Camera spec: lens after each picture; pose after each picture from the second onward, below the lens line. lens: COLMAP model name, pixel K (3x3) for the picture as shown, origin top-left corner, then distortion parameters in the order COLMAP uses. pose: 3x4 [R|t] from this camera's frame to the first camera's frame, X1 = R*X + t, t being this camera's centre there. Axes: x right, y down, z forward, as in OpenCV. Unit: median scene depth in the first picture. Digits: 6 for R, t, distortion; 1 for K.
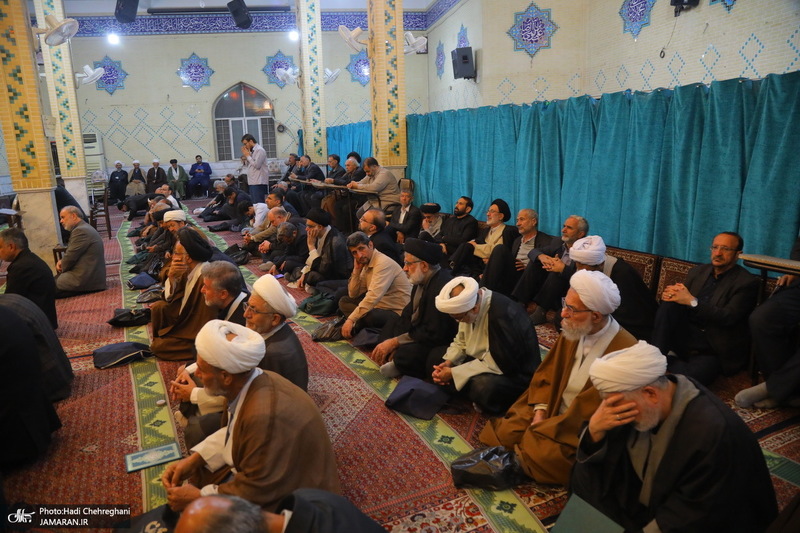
lens RADIAL K [[542.9, 0, 407.5], [0, 542.9, 270.8], [0, 0, 1]] dist [-0.106164, 0.055749]
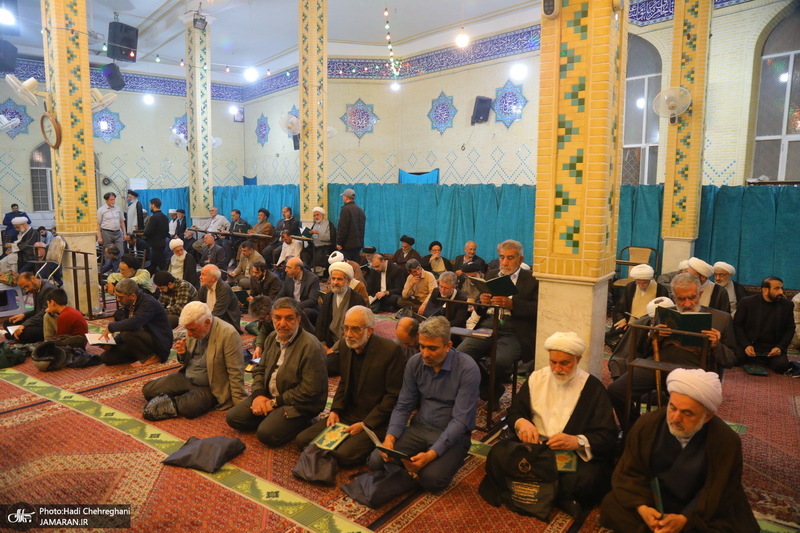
lens RADIAL K [[542.9, 0, 399.7], [0, 542.9, 265.7], [0, 0, 1]] dist [-0.106164, 0.055749]
pose [[0.876139, -0.021834, 0.481564, -0.425042], [0.074398, 0.993129, -0.090329, 0.048033], [-0.476283, 0.114968, 0.871743, -0.222115]]
